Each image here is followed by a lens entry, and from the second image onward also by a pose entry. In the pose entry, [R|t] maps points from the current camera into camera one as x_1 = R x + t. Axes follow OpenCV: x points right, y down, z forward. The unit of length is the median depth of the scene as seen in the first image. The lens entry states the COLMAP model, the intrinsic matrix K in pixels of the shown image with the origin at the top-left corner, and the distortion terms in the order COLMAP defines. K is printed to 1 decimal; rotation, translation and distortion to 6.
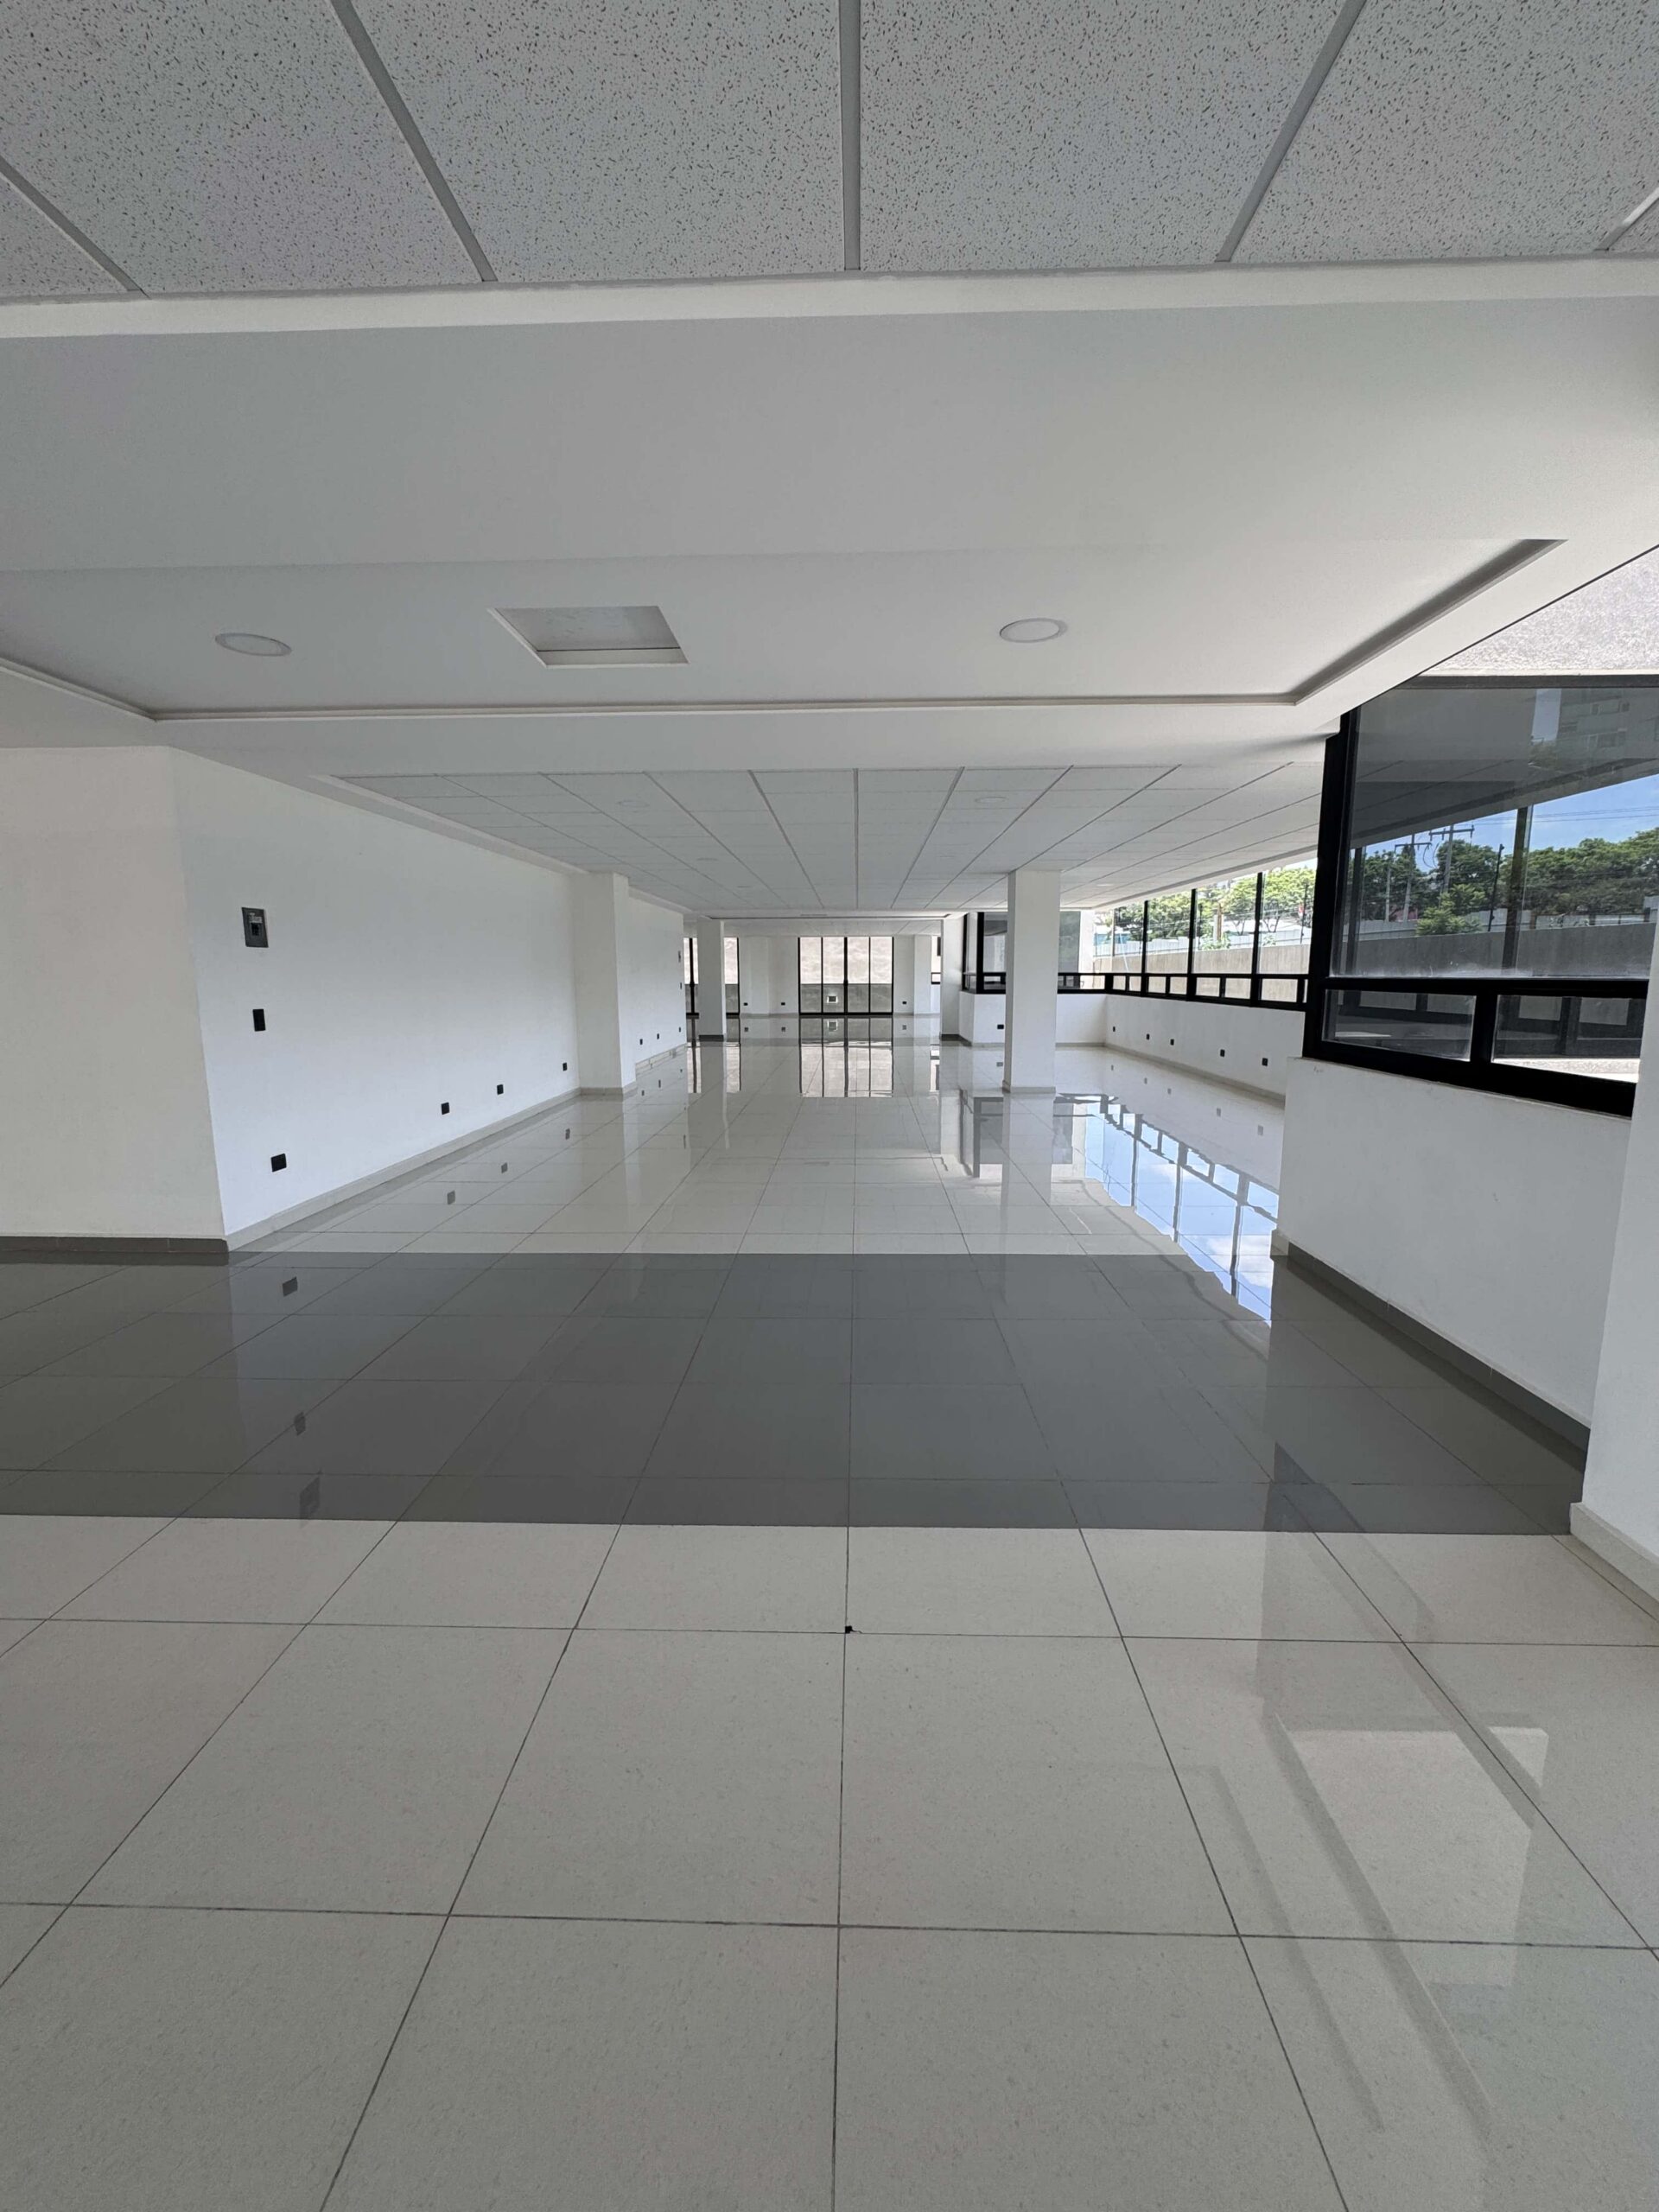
lens RADIAL K [[884.5, 0, 832.5], [0, 884.5, 1103.2], [0, 0, 1]] dist [-0.000591, 0.000298]
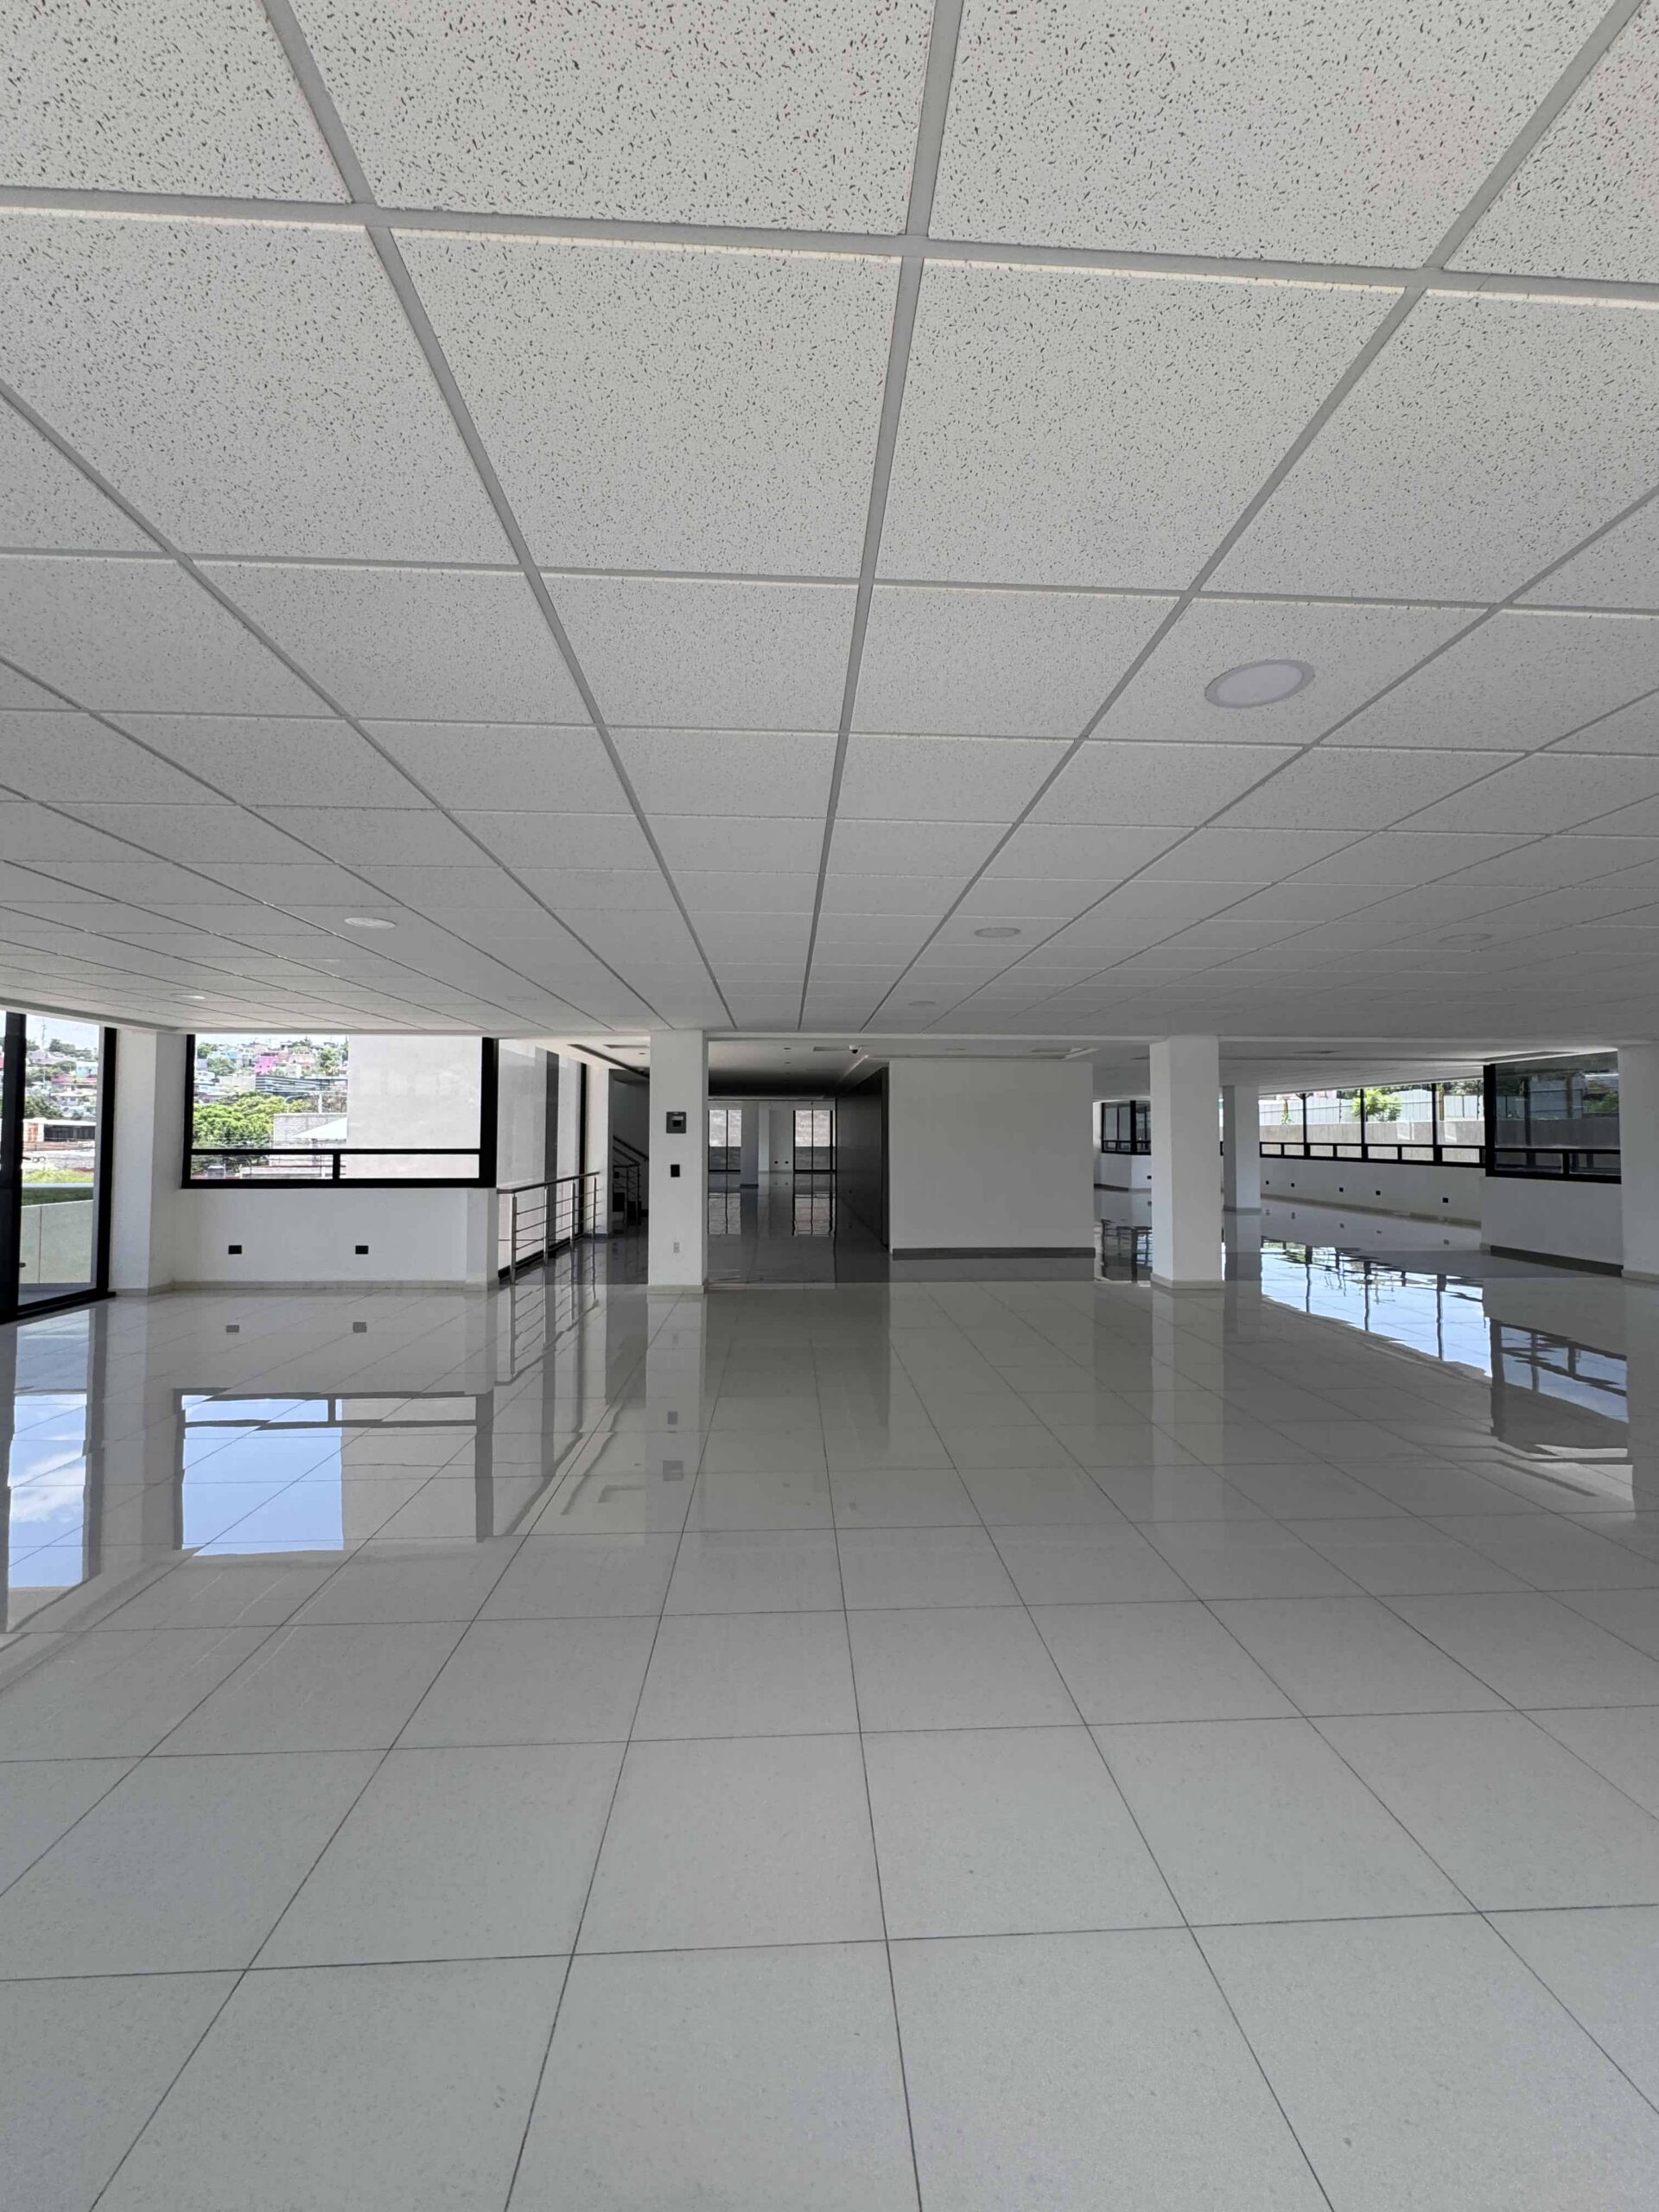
lens RADIAL K [[880.1, 0, 836.1], [0, 880.1, 1104.9], [0, 0, 1]] dist [-0.002973, 0.000490]
pose [[0.996543, 0.009044, 0.082581, -0.389891], [0.005959, 0.983714, -0.179641, 0.047152], [-0.082861, 0.179512, 0.980260, -0.352982]]
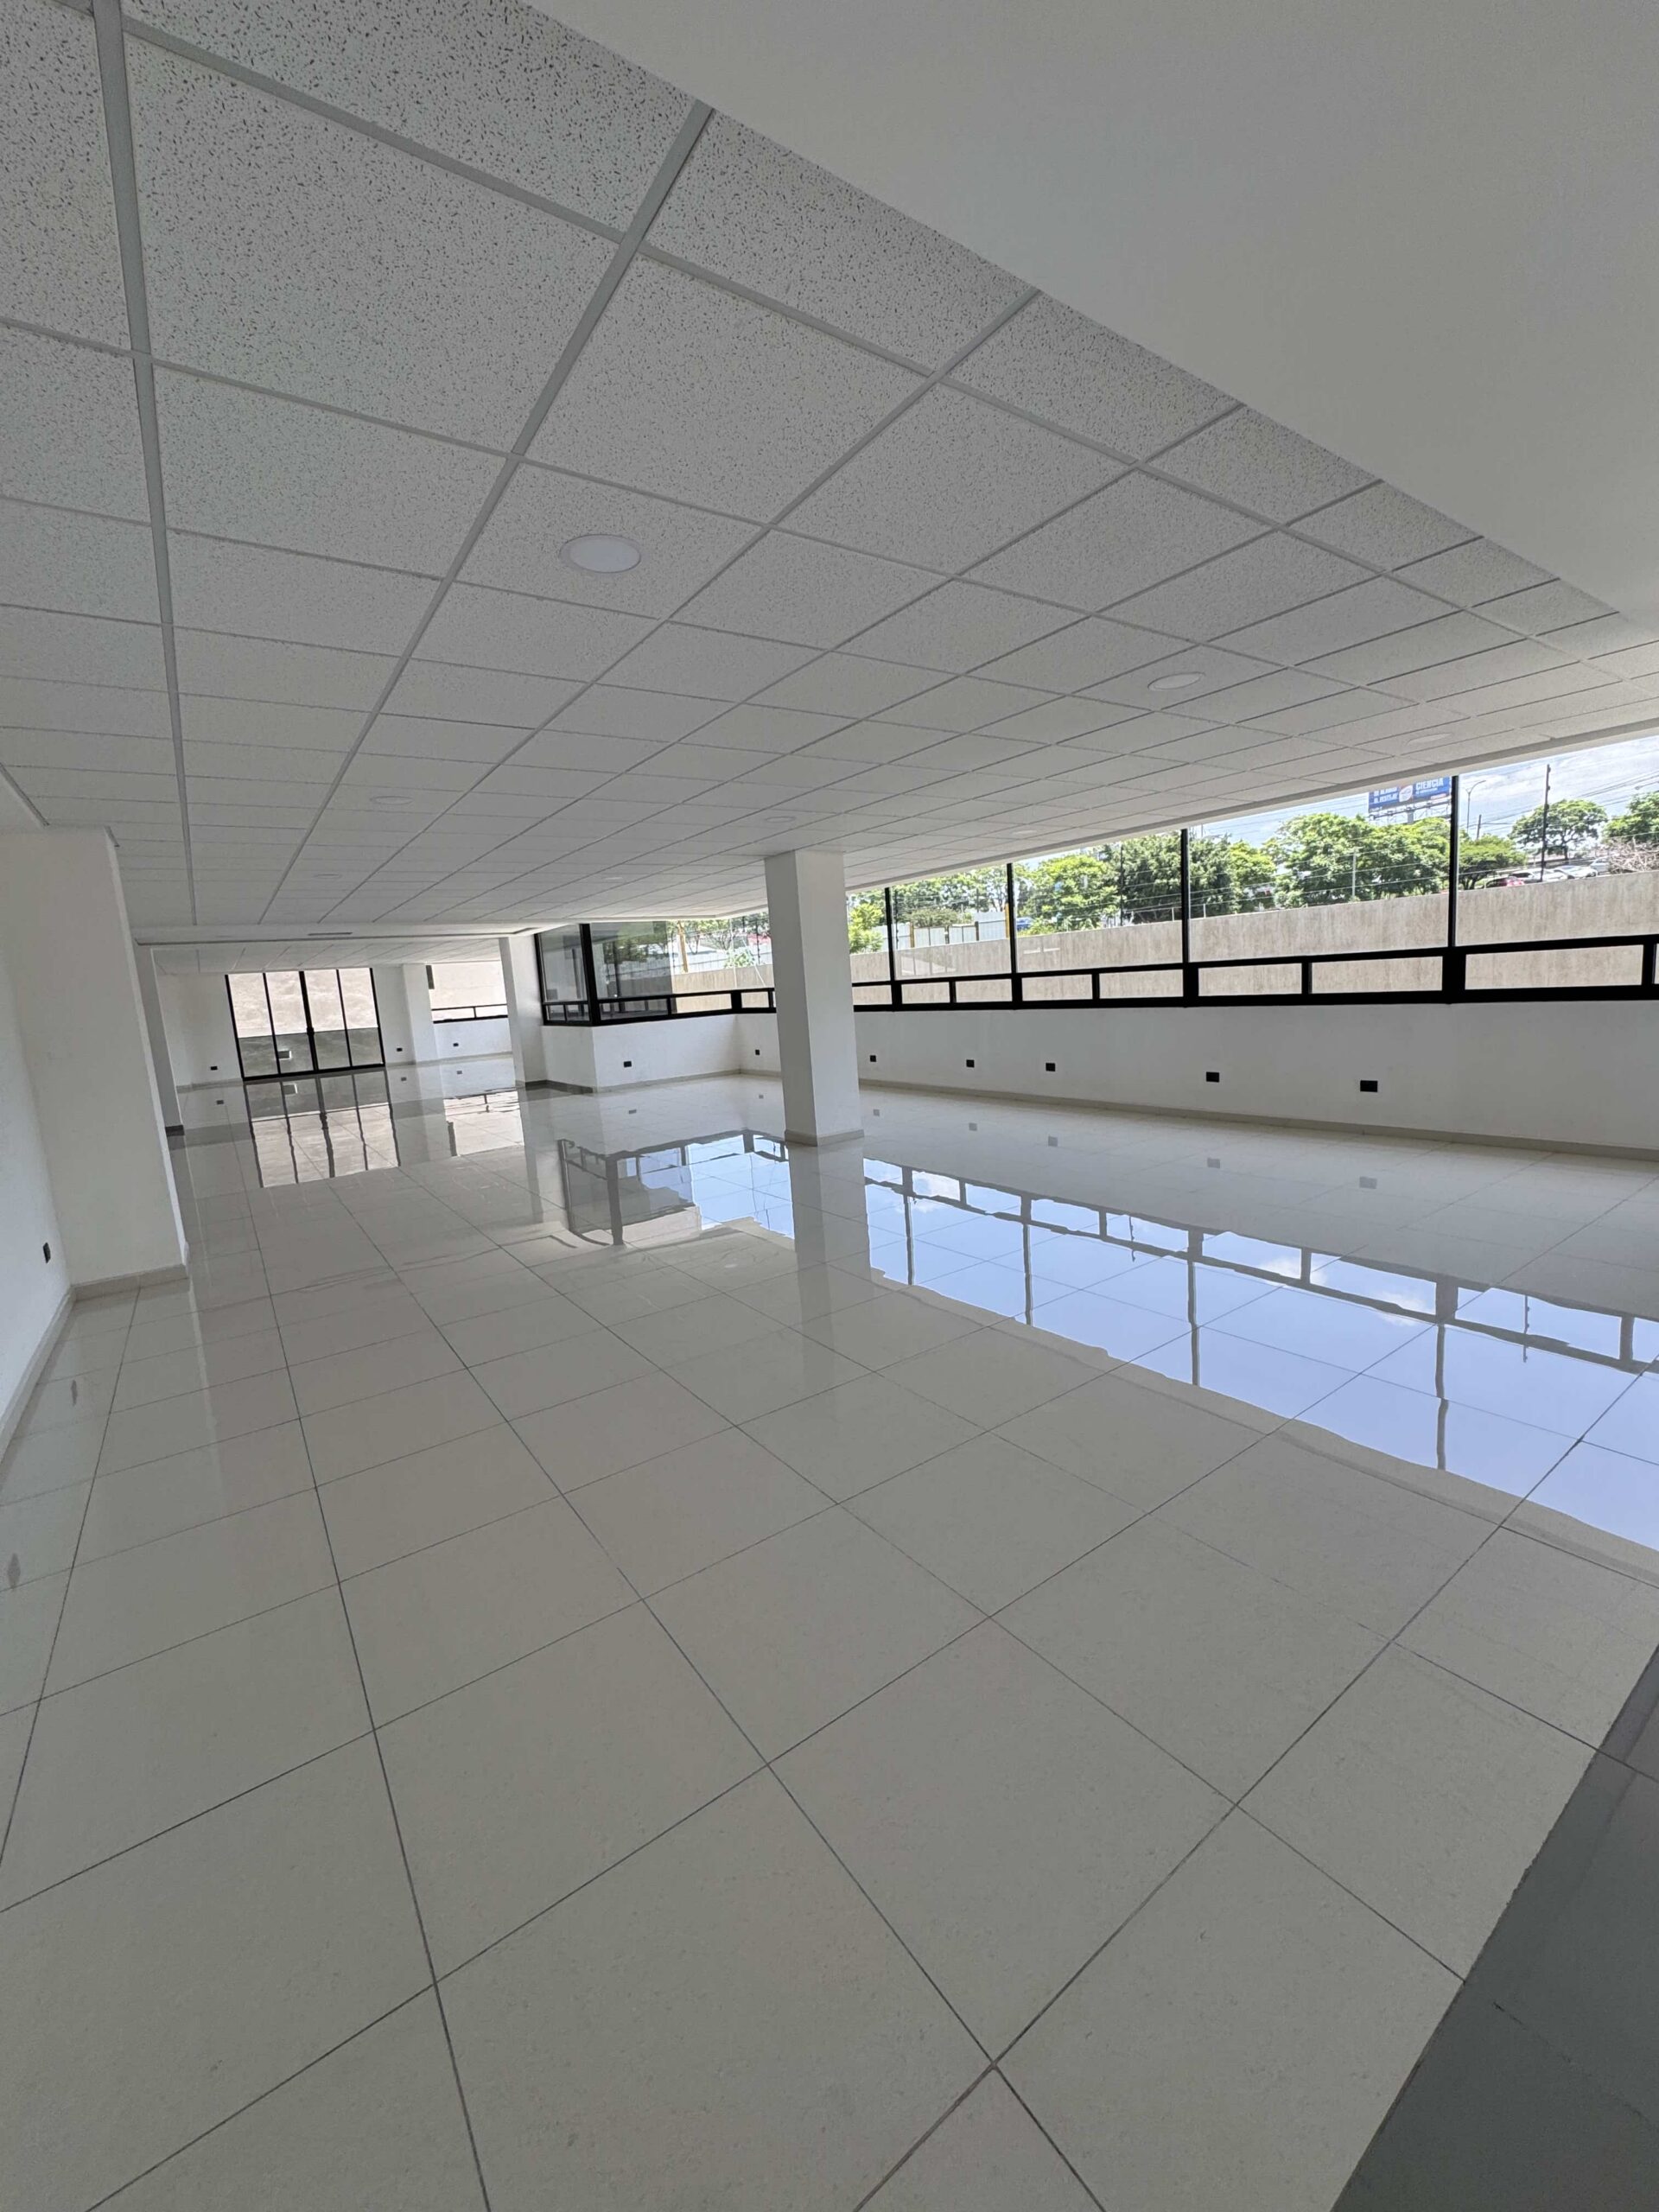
lens RADIAL K [[880.1, 0, 836.1], [0, 880.1, 1104.9], [0, 0, 1]] dist [-0.002973, 0.000490]
pose [[0.794188, -0.138328, 0.591718, -0.122446], [0.154920, 0.987660, 0.022959, -0.033293], [-0.587592, 0.073436, 0.805818, 0.208516]]
